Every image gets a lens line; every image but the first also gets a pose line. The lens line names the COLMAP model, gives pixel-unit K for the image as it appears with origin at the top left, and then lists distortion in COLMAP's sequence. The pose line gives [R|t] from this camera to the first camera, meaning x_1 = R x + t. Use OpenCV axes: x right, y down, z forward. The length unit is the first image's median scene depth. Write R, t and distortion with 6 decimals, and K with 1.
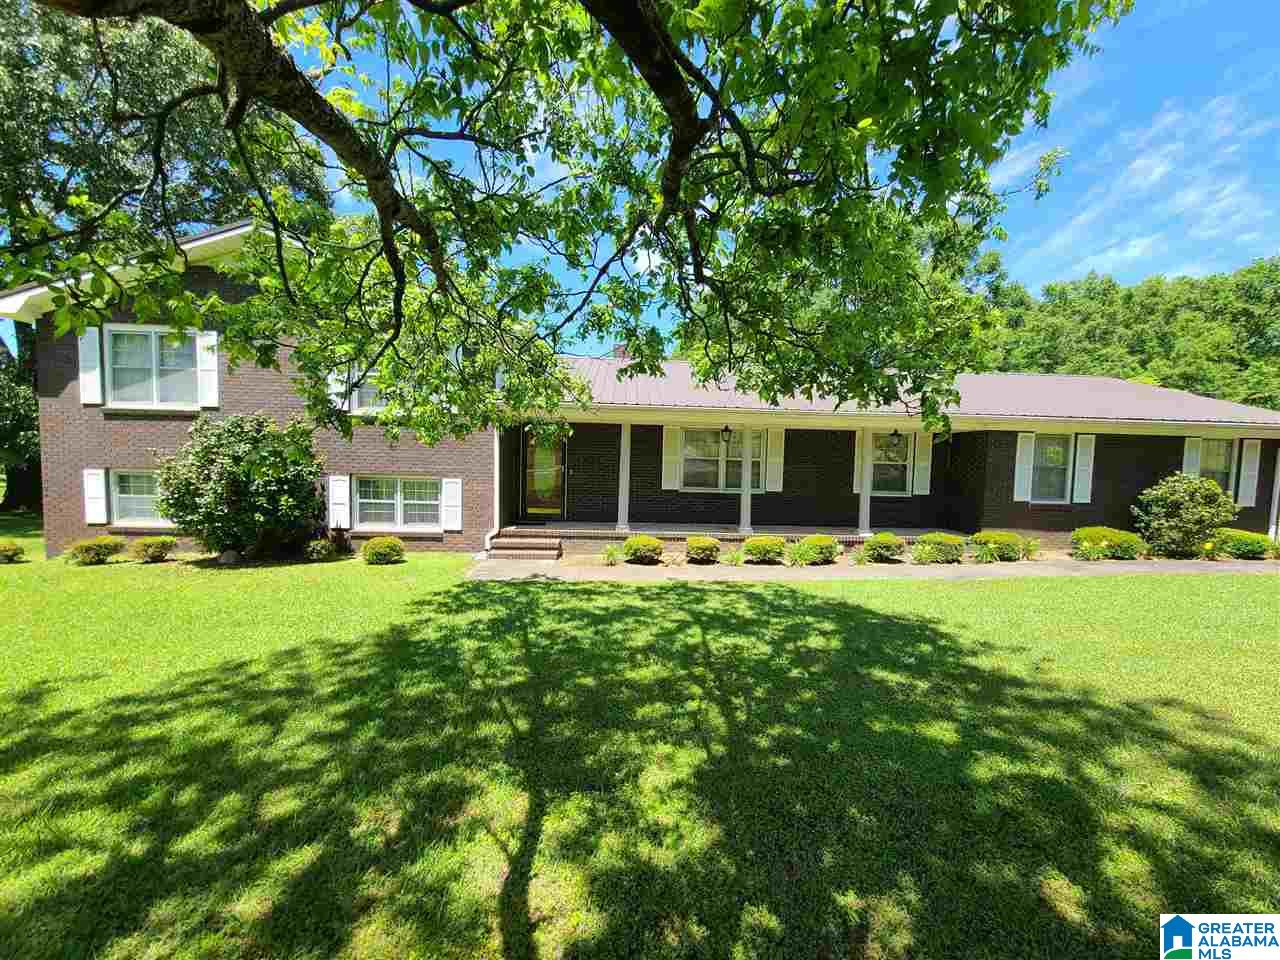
lens RADIAL K [[519.6, 0, 642.4], [0, 519.6, 487.7], [0, 0, 1]] dist [-0.011433, -0.000156]
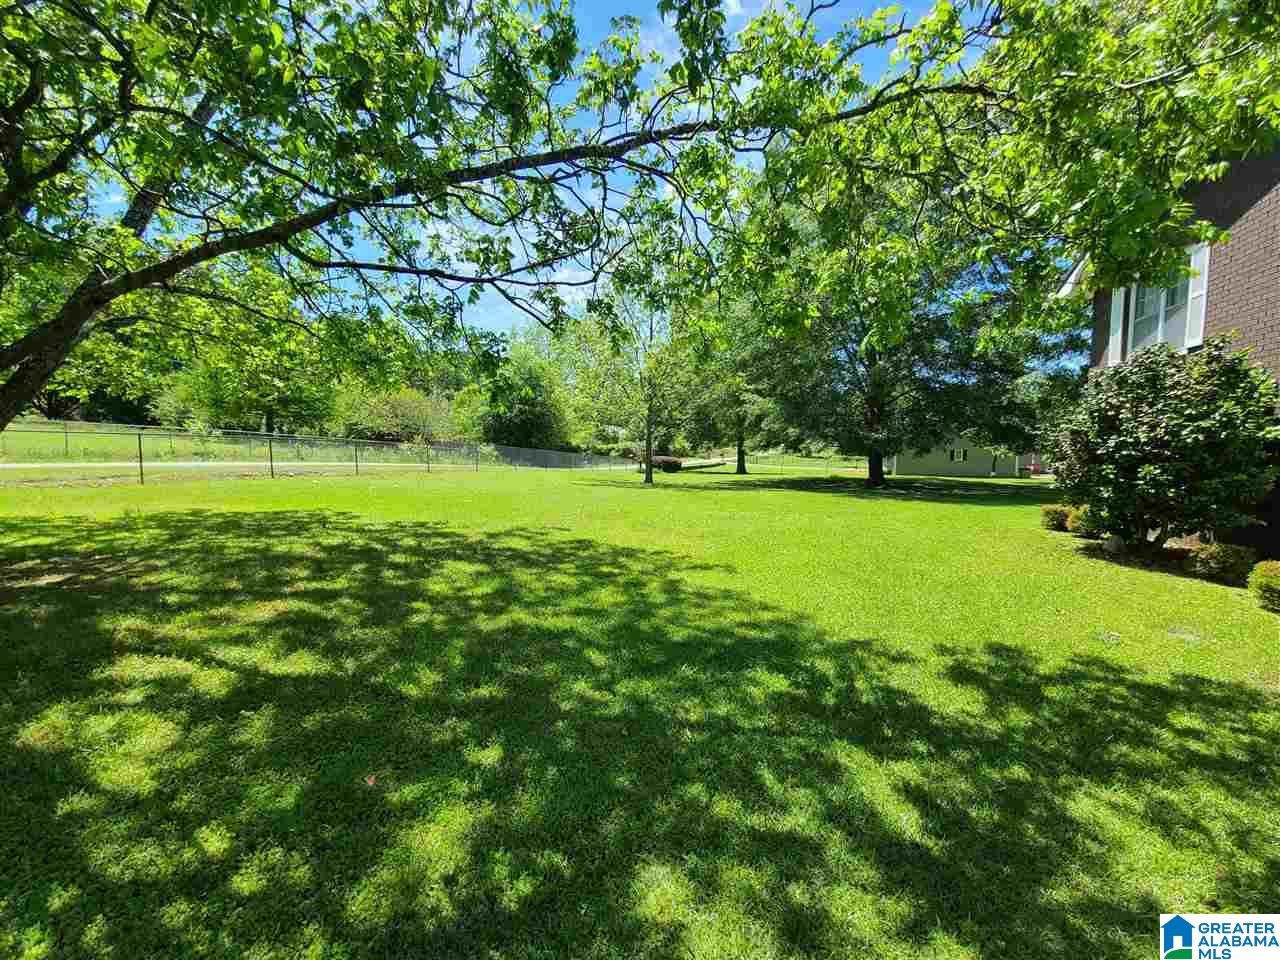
lens RADIAL K [[519.6, 0, 645.4], [0, 519.6, 478.0], [0, 0, 1]] dist [-0.011433, -0.000156]
pose [[-0.378280, 0.034416, -0.925051, 0.208764], [-0.039848, 0.997777, 0.053417, 0.032442], [0.924833, 0.057068, -0.376068, 0.890837]]
